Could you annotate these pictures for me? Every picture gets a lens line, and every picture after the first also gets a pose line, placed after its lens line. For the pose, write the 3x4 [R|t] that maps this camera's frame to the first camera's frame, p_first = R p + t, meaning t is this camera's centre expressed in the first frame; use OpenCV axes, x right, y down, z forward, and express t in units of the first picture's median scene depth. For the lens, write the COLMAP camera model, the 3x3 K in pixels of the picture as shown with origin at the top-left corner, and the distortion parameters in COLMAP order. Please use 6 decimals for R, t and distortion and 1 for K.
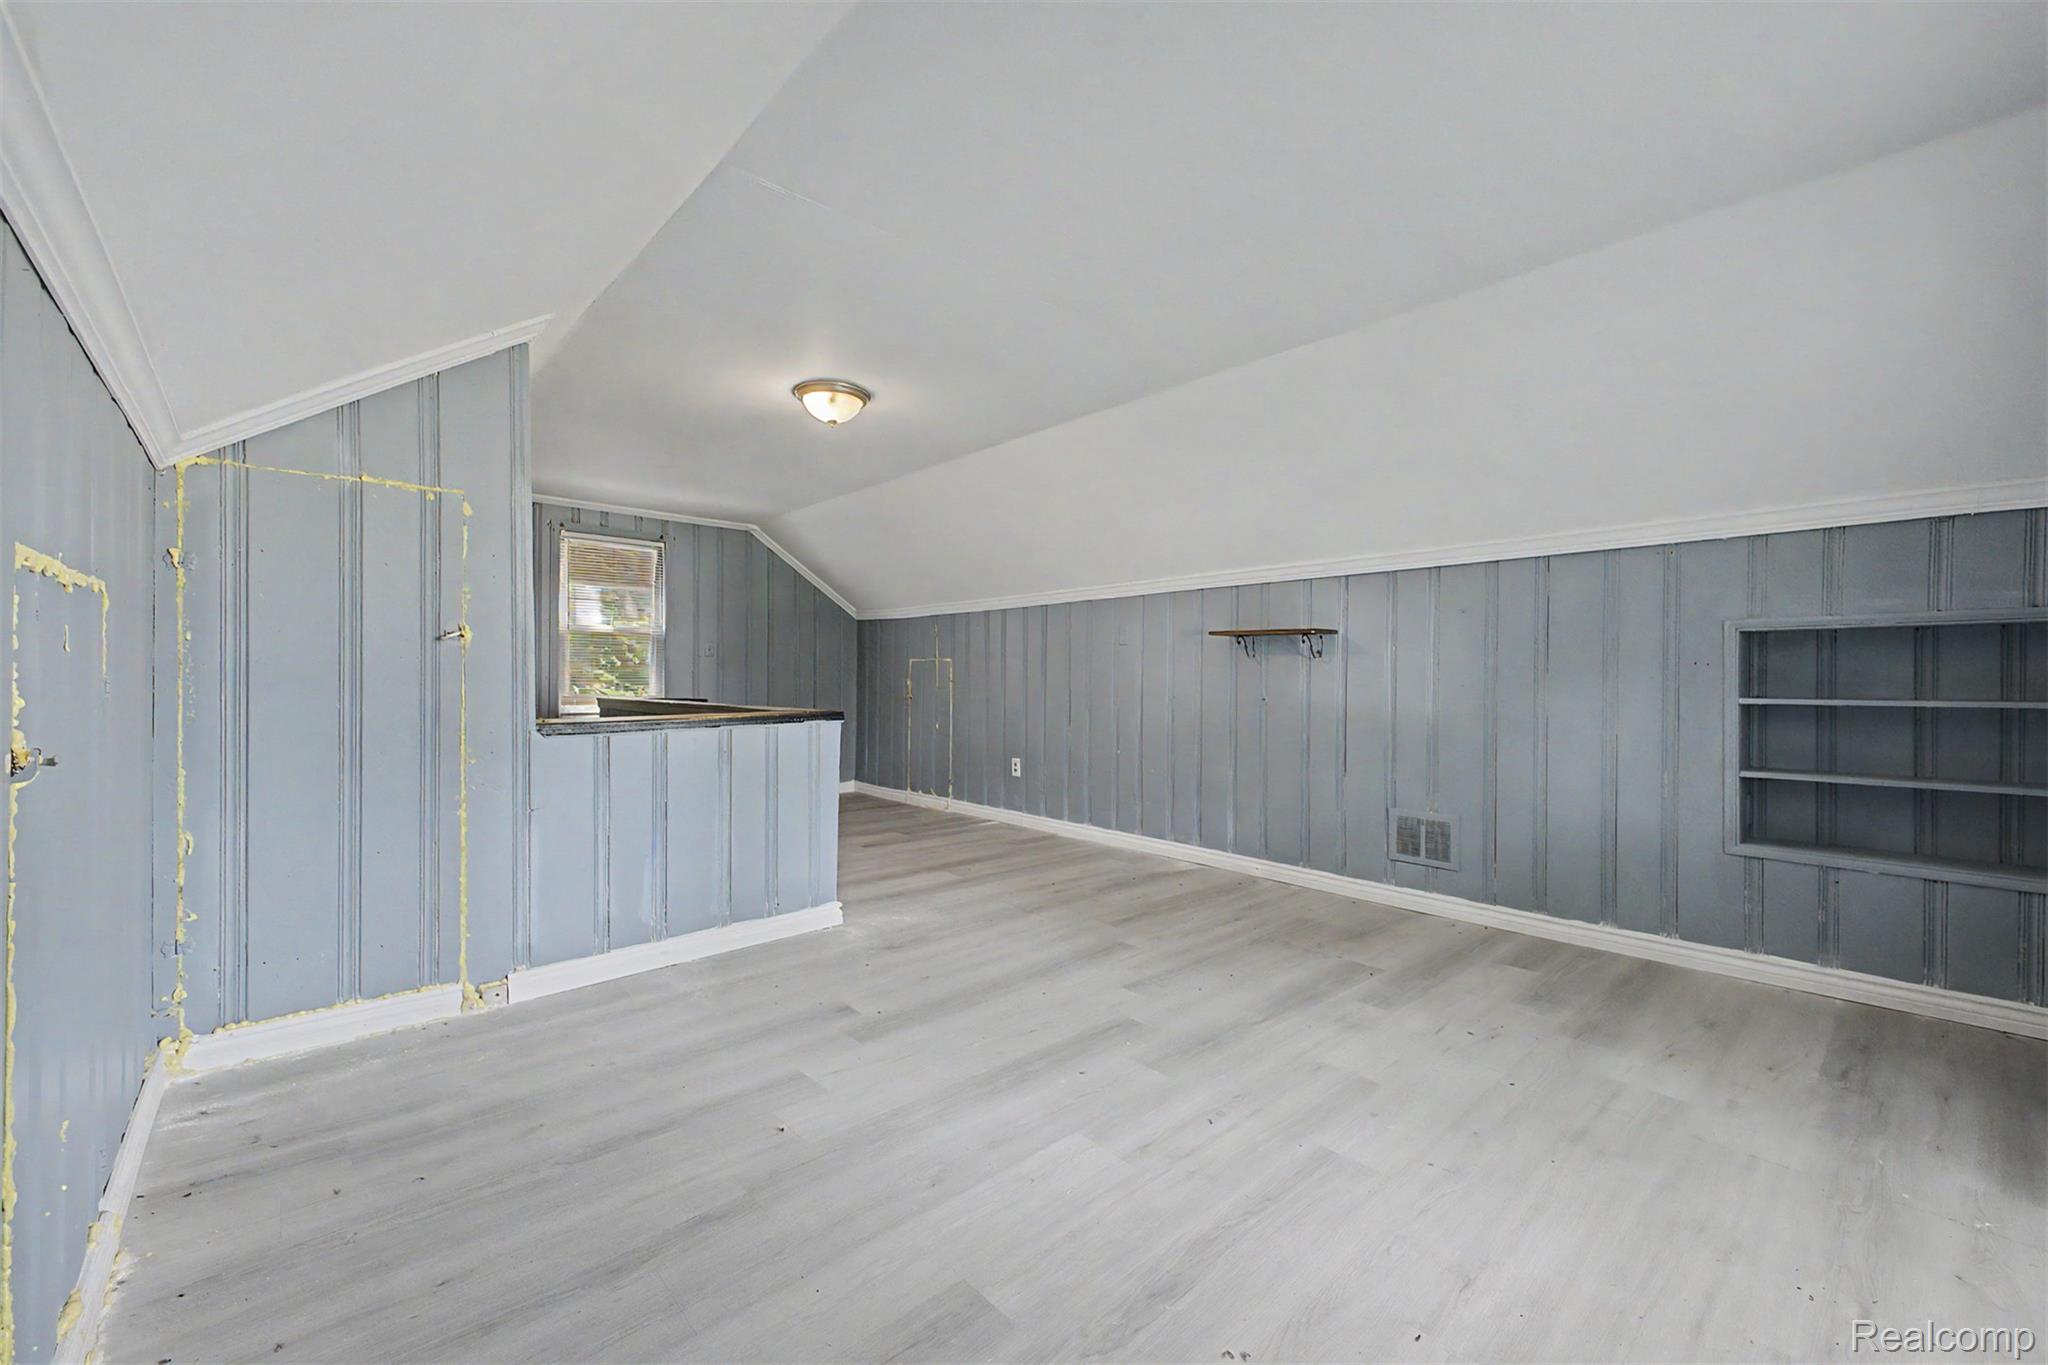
lens RADIAL K [[794.6, 0, 1031.5], [0, 794.6, 674.4], [0, 0, 1]] dist [0.033563, -0.017789]
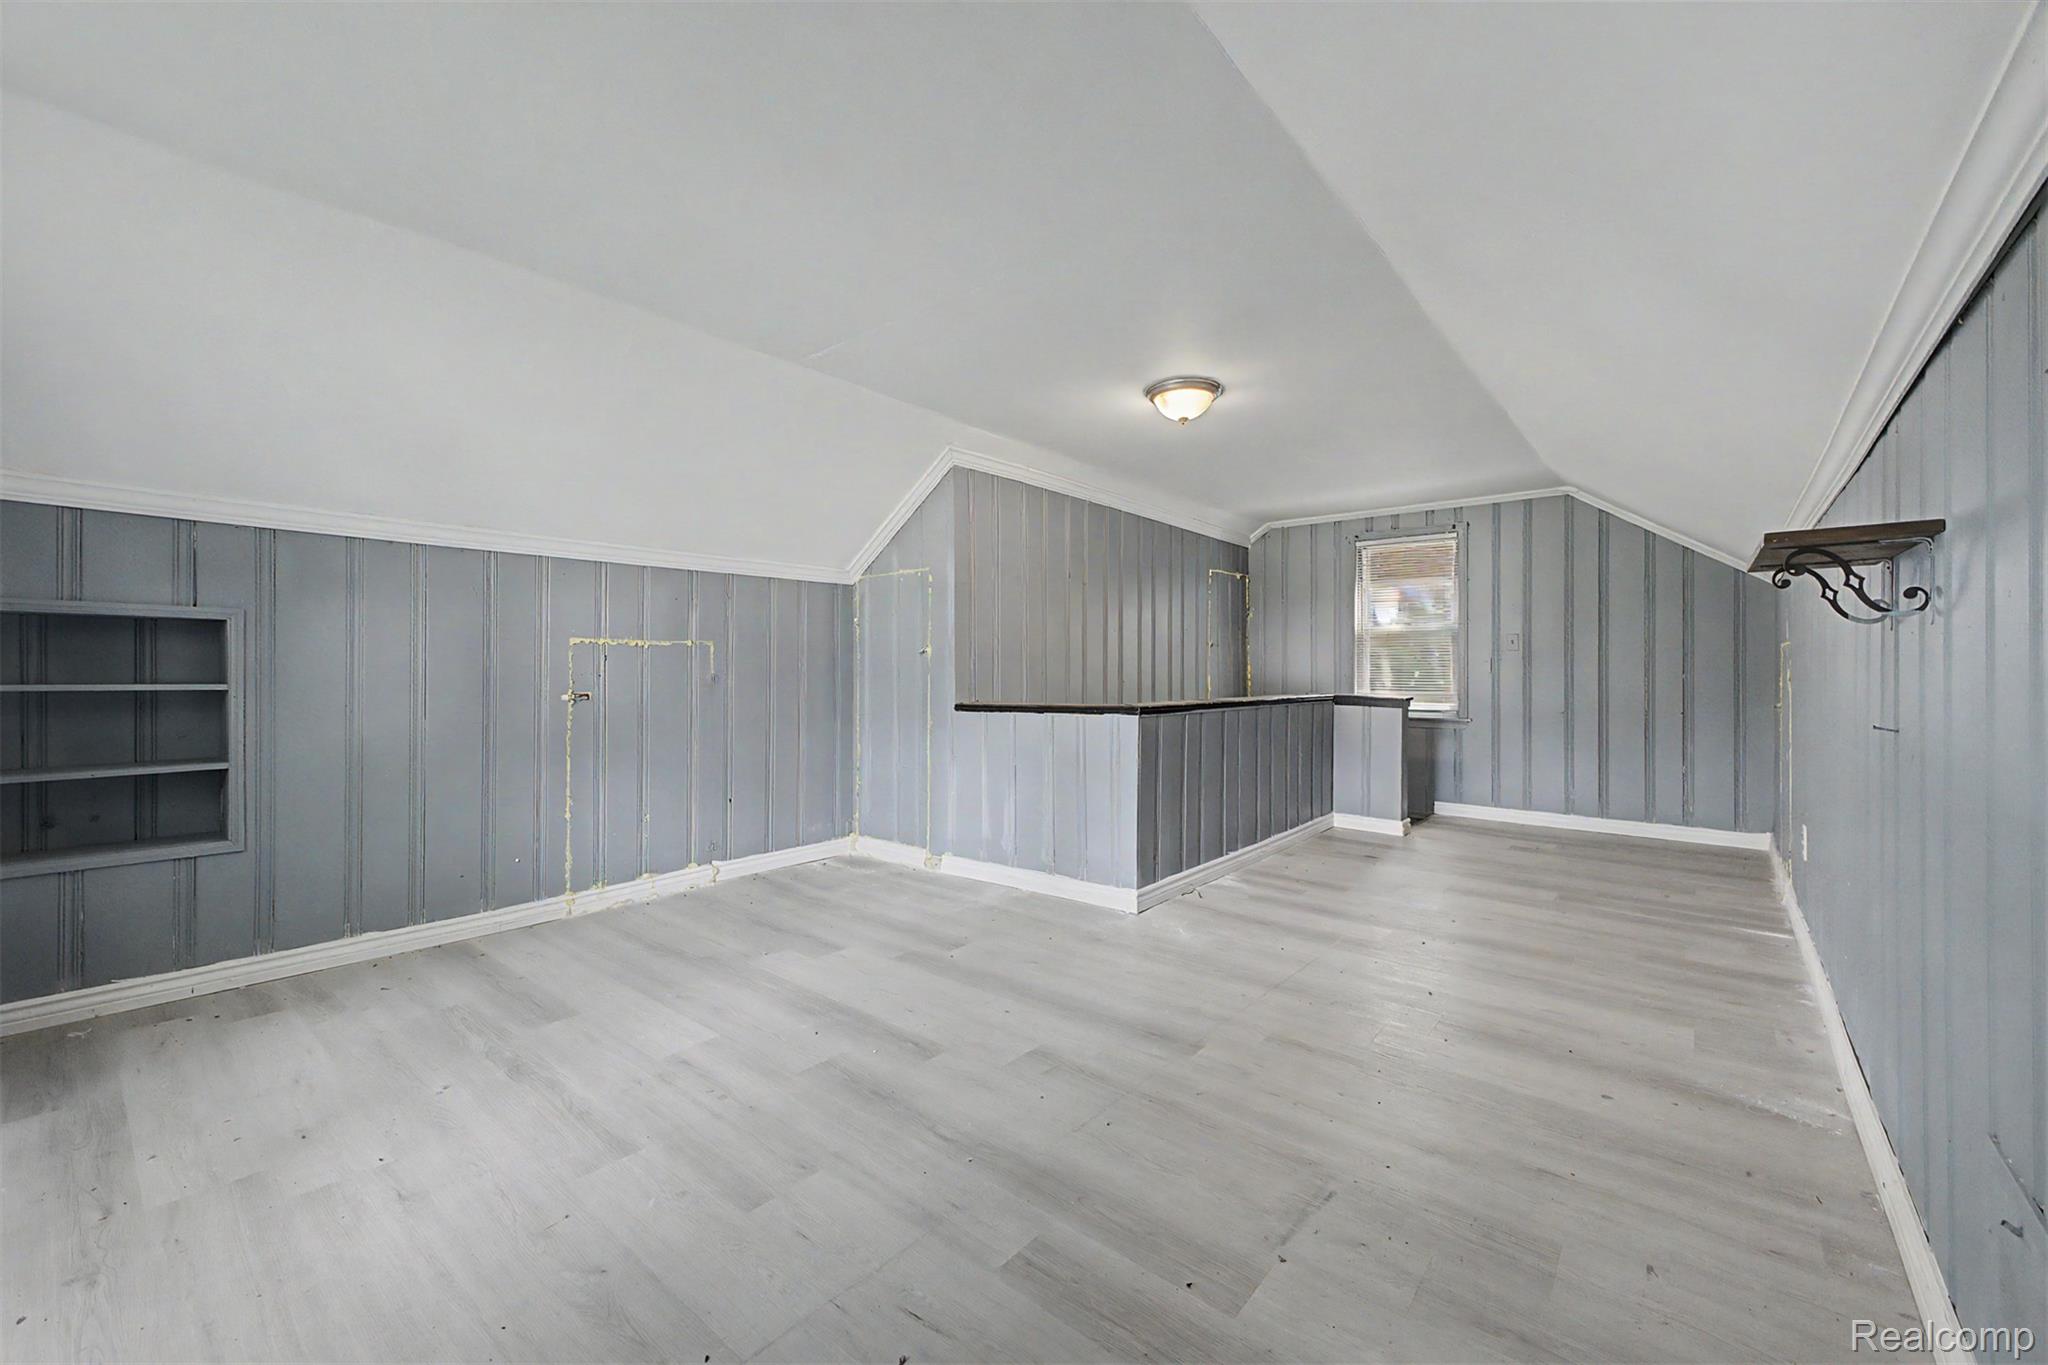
lens RADIAL K [[794.6, 0, 1031.5], [0, 794.6, 674.4], [0, 0, 1]] dist [0.033563, -0.017789]
pose [[0.163219, -0.002574, -0.986587, 0.969265], [0.000433, 0.999997, -0.002537, 0.009914], [0.986590, -0.000013, 0.163219, 0.904621]]
